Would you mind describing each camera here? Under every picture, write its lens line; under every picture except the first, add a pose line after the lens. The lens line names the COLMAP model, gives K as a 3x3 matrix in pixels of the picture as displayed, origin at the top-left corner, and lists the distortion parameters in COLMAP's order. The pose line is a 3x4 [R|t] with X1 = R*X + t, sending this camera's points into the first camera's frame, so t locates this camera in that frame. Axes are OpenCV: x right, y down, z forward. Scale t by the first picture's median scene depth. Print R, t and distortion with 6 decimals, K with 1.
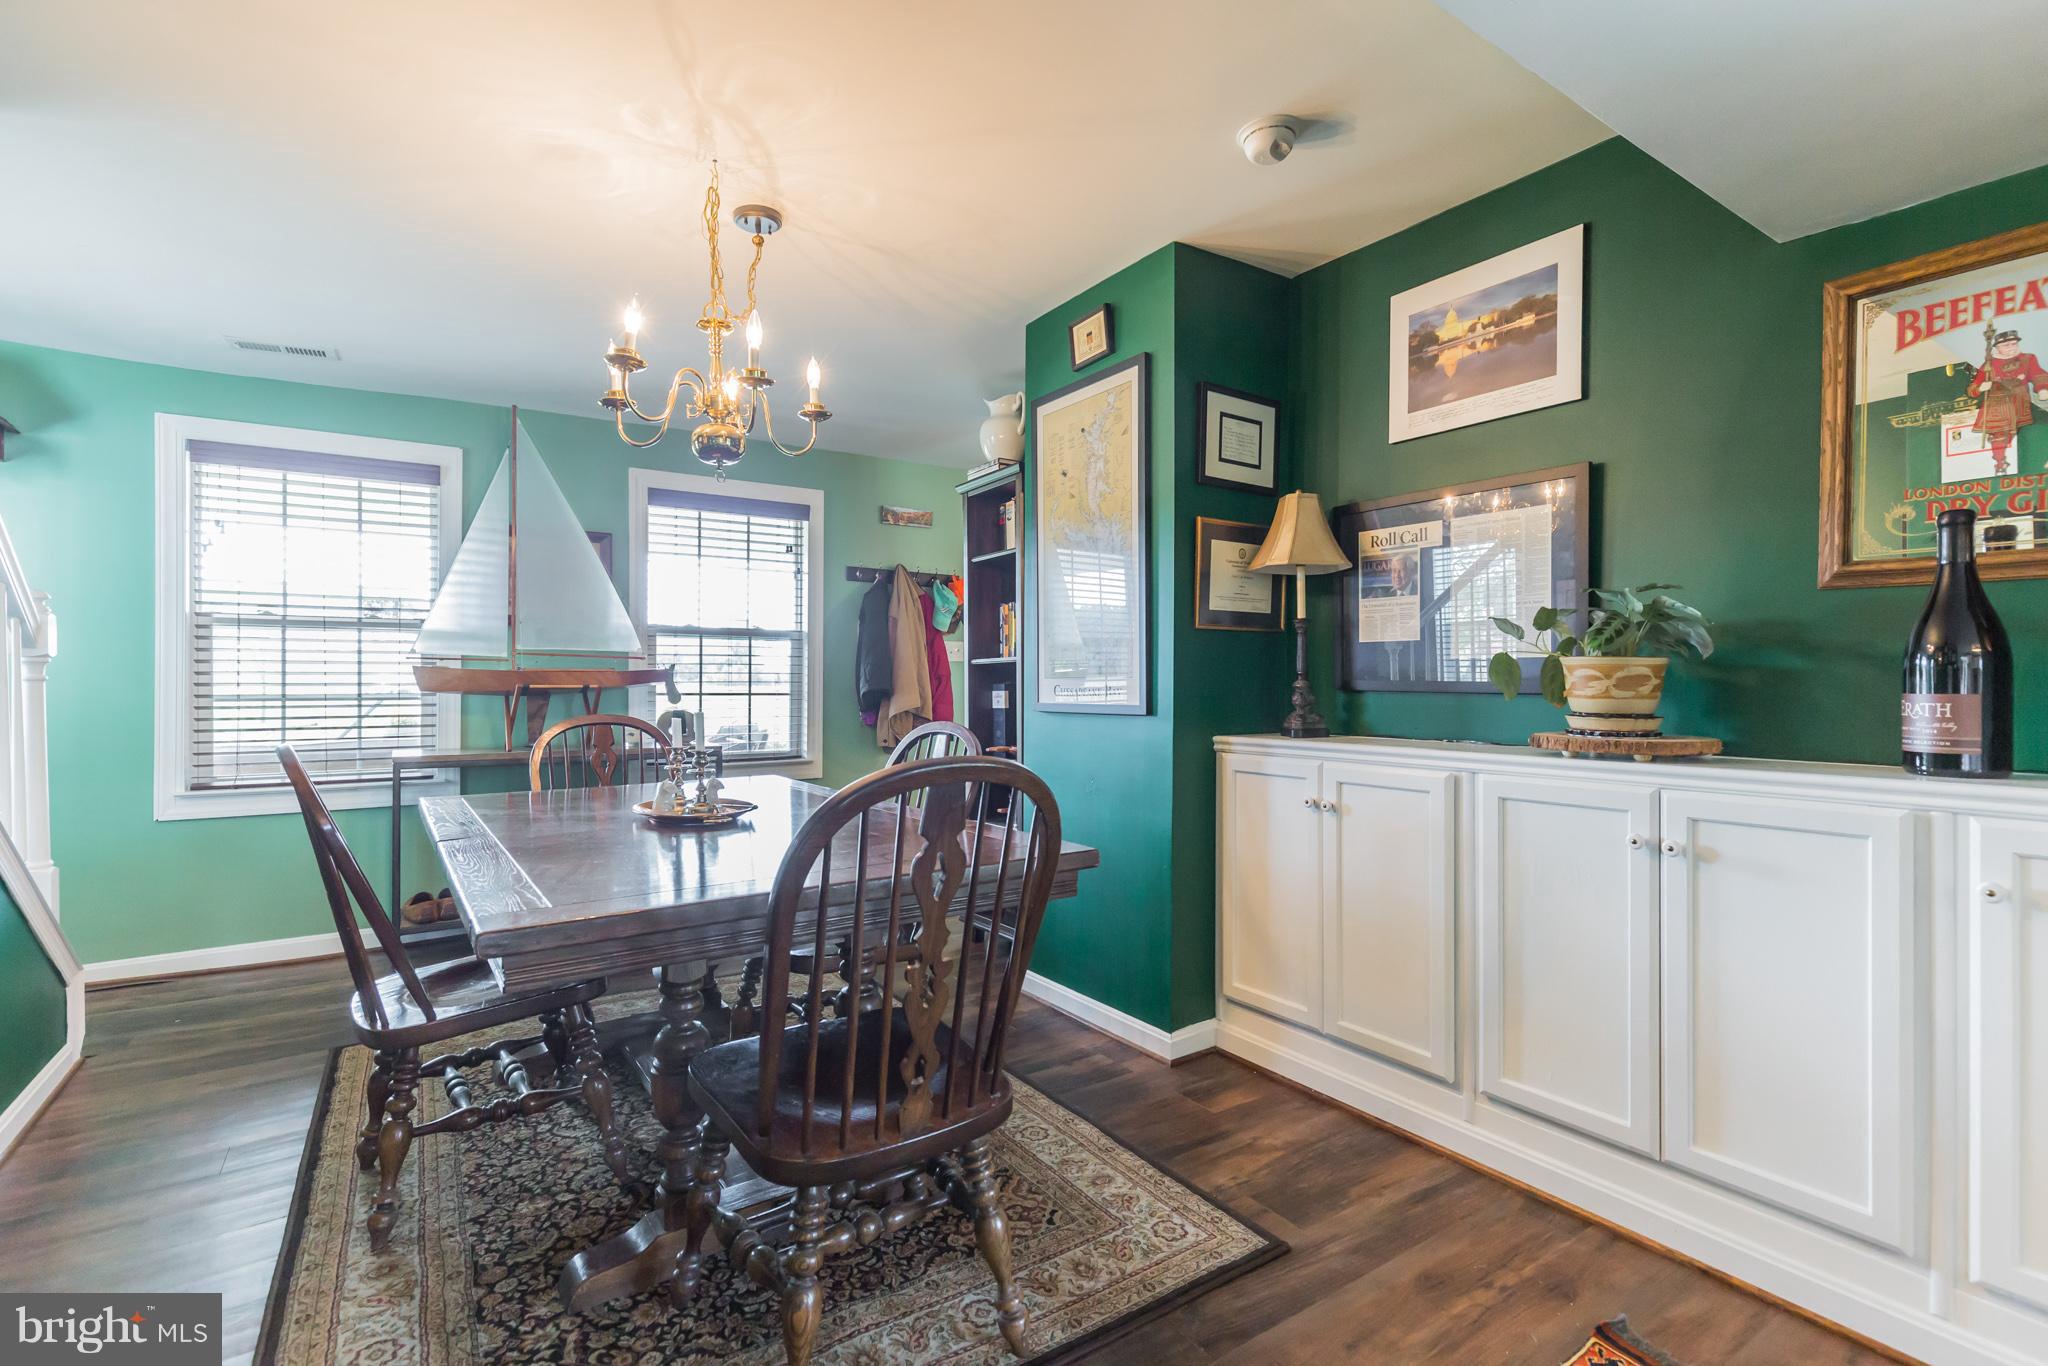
lens RADIAL K [[934.7, 0, 1043.2], [0, 934.7, 686.7], [0, 0, 1]] dist [0.010670, -0.000956]
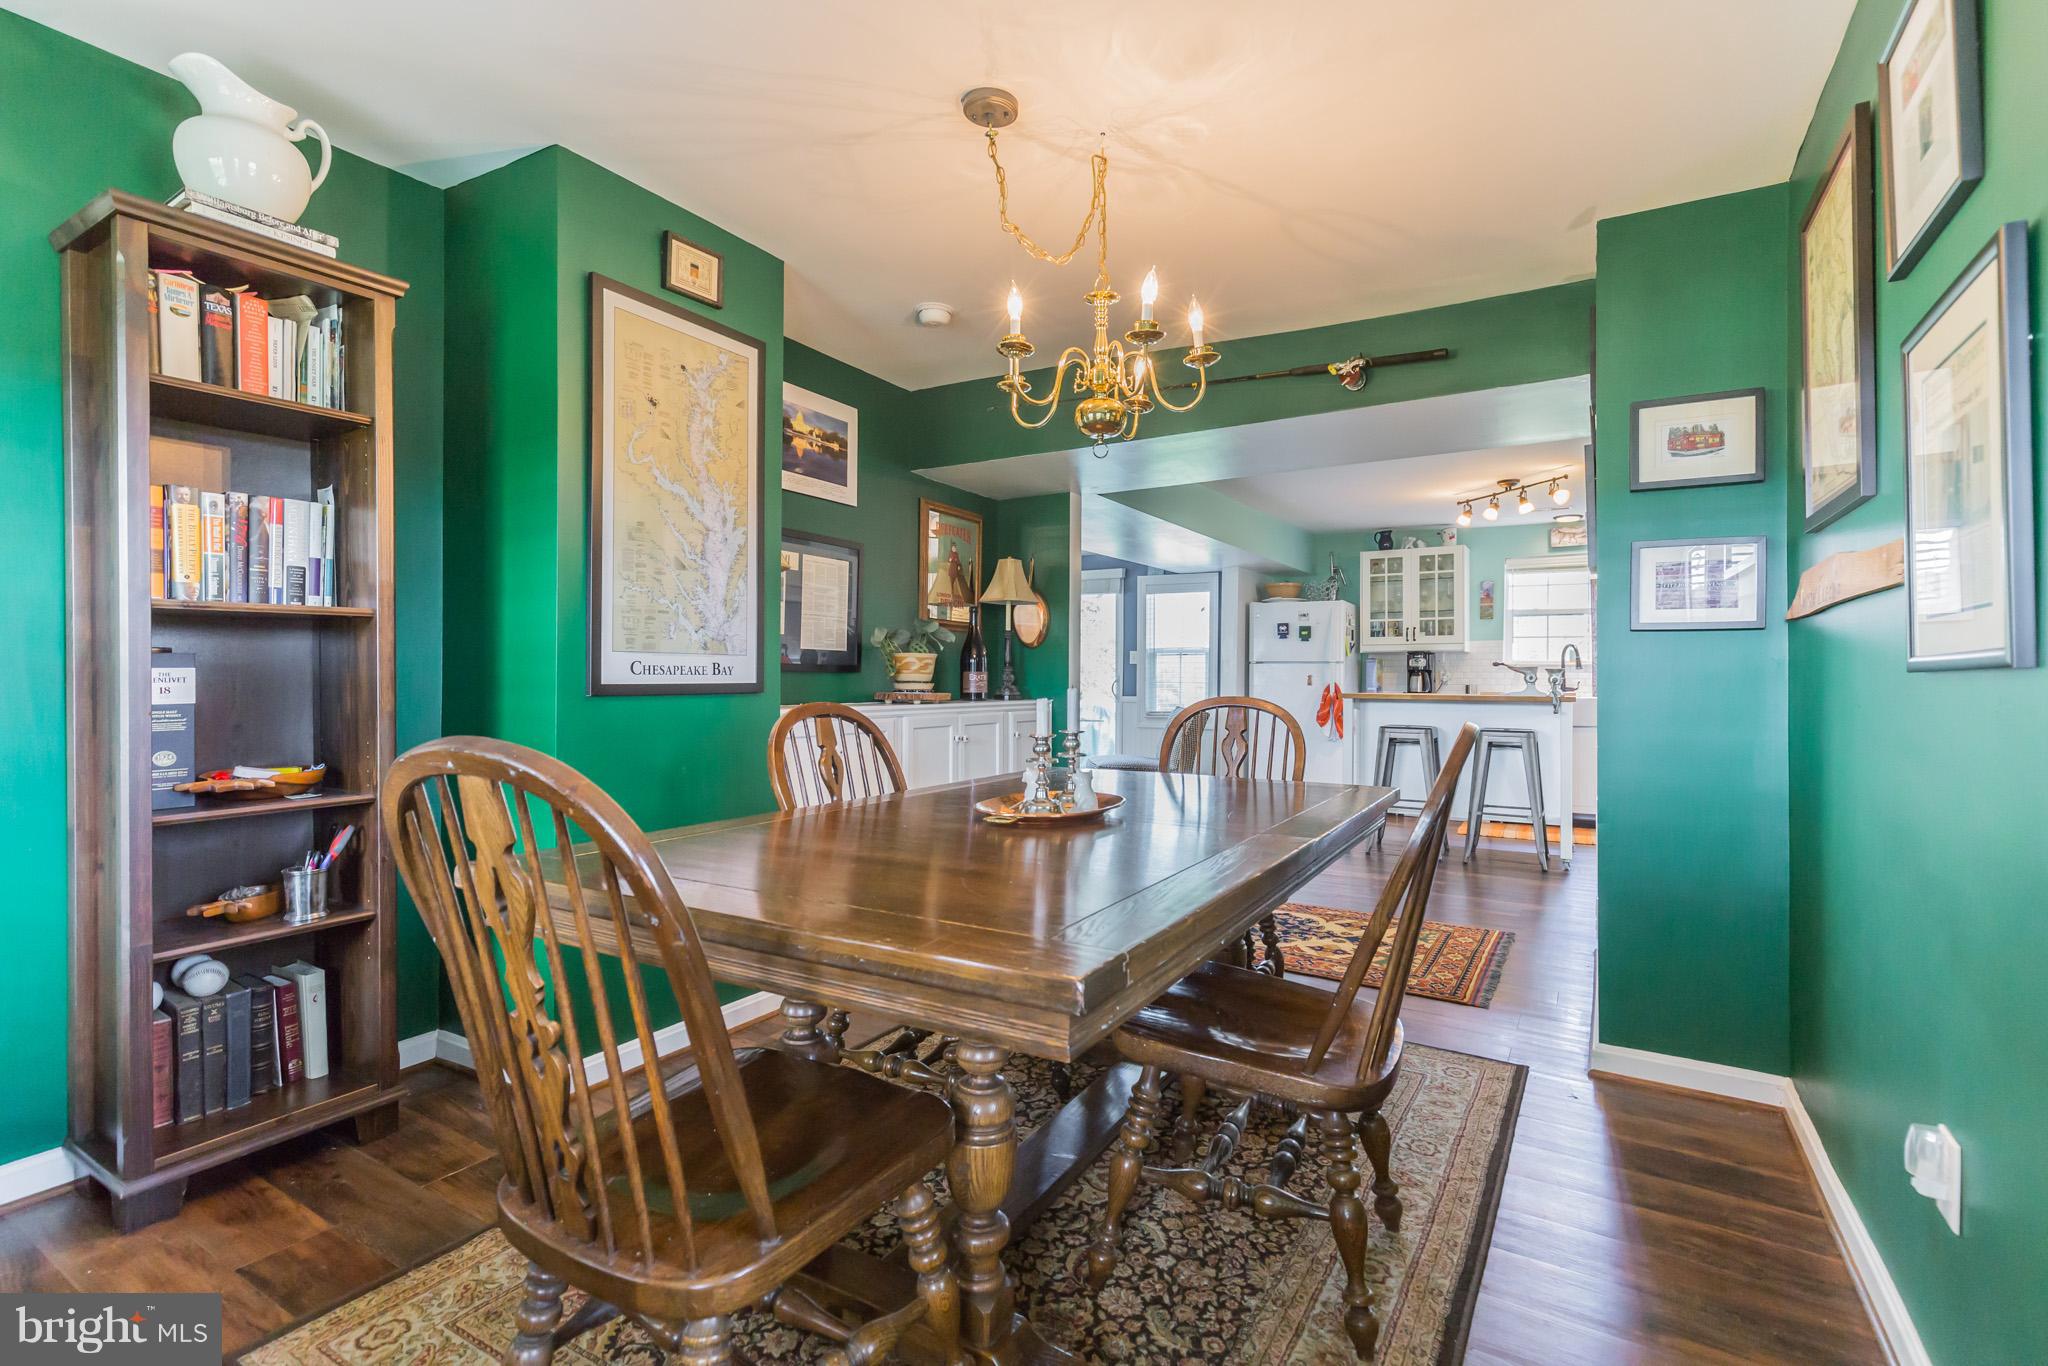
lens RADIAL K [[934.7, 0, 1033.7], [0, 934.7, 668.3], [0, 0, 1]] dist [0.010670, -0.000956]
pose [[-0.410498, 0.009303, 0.911814, -1.035622], [0.000989, 0.999952, -0.009757, 0.015507], [-0.911861, -0.003104, -0.410487, 1.247029]]
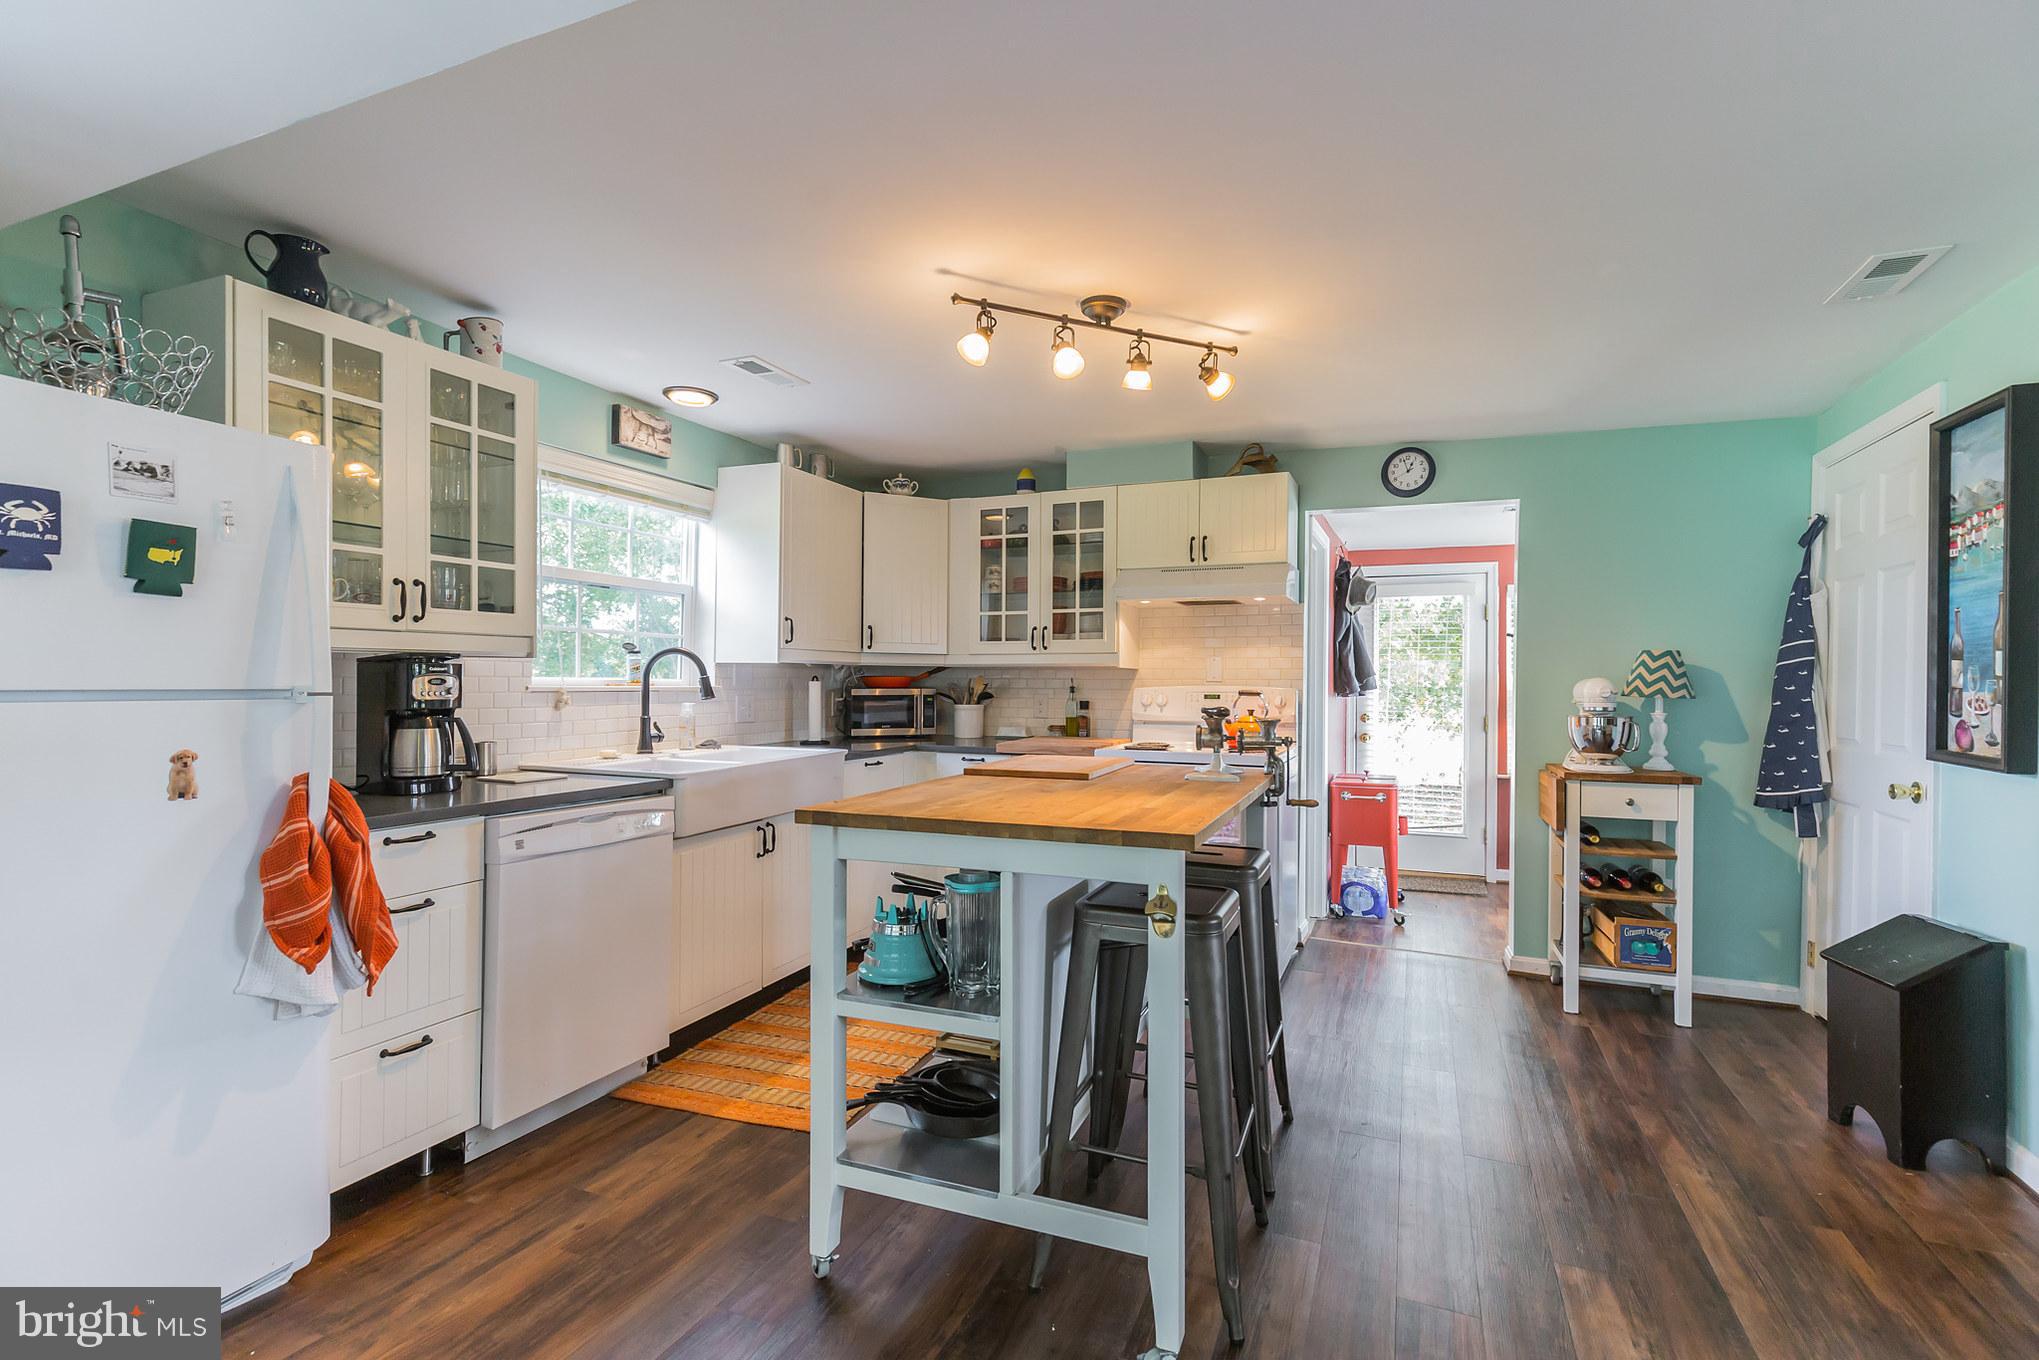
lens RADIAL K [[930.6, 0, 1037.8], [0, 930.6, 682.7], [0, 0, 1]] dist [0.010670, -0.000956]
pose [[-0.832333, -0.005029, -0.554254, 1.236908], [-0.012703, 0.999869, 0.010004, -0.055314], [0.554131, 0.015367, -0.832288, 0.067529]]
